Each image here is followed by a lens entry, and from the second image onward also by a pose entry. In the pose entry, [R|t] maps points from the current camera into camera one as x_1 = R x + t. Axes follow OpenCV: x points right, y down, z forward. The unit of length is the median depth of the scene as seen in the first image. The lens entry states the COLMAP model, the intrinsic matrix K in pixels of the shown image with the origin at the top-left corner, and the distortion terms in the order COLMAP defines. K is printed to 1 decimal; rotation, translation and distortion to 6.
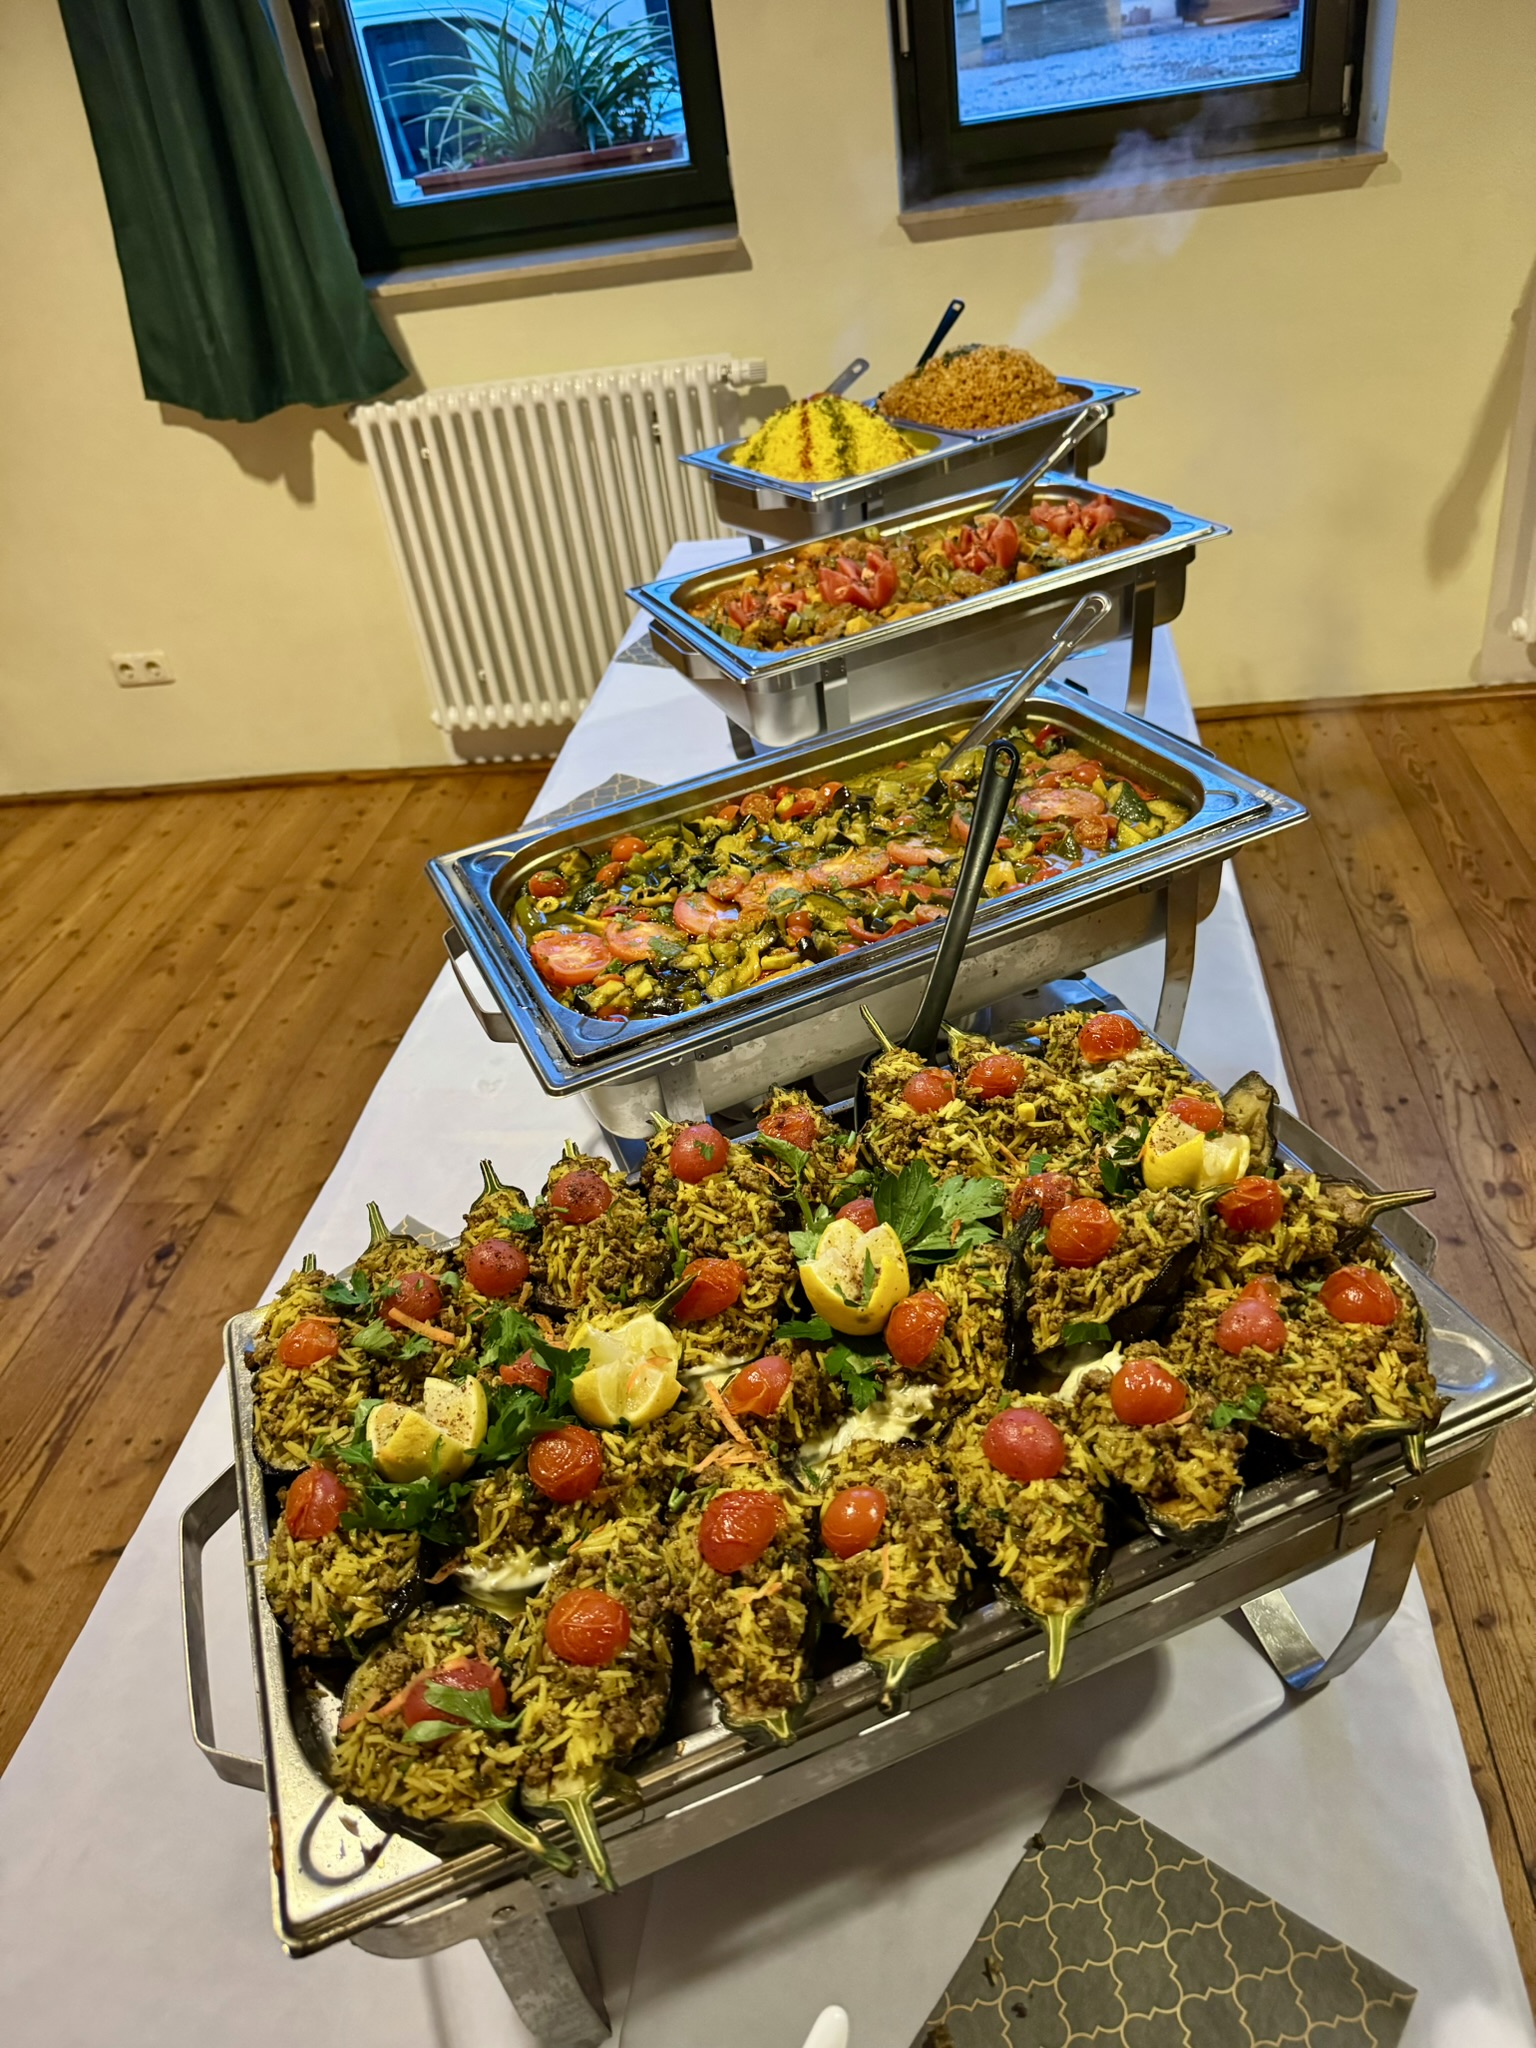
lens RADIAL K [[1491.1, 0, 768.0], [0, 1491.1, 1024.0], [0, 0, 1]] dist [0.004614, 0.004529]
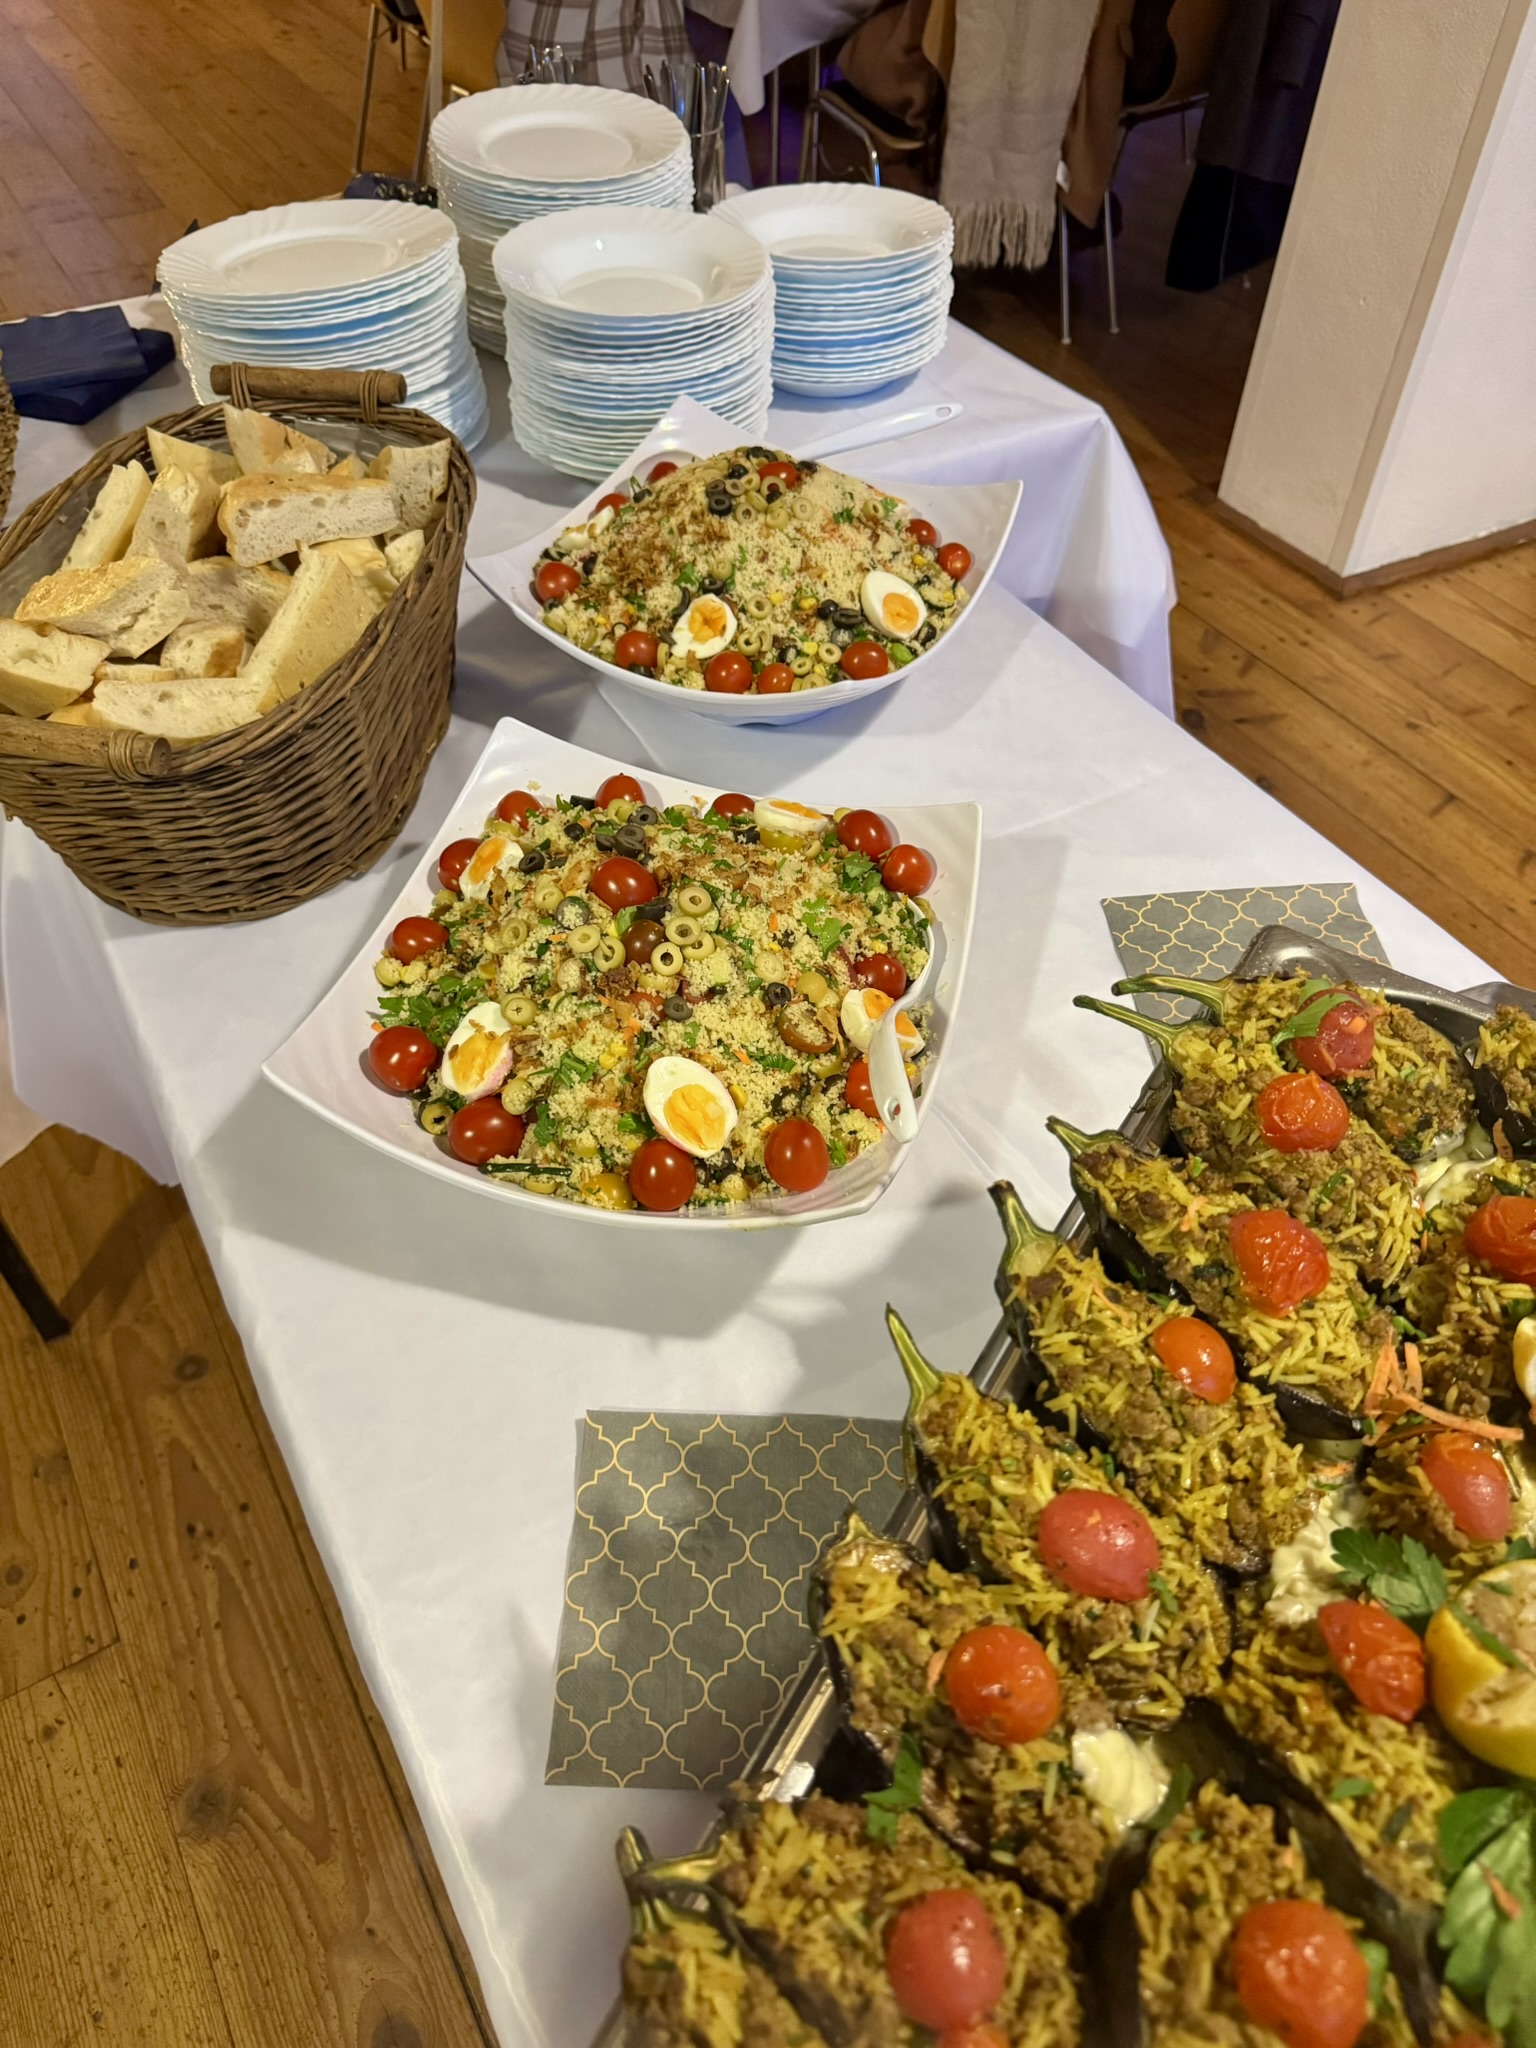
lens RADIAL K [[1491.1, 0, 768.0], [0, 1491.1, 1024.0], [0, 0, 1]] dist [0.004614, 0.004529]
pose [[-0.799279, 0.509050, -0.319407, 0.373858], [-0.270922, 0.169201, 0.947614, -0.370778], [0.536427, 0.843943, 0.002674, 0.655281]]
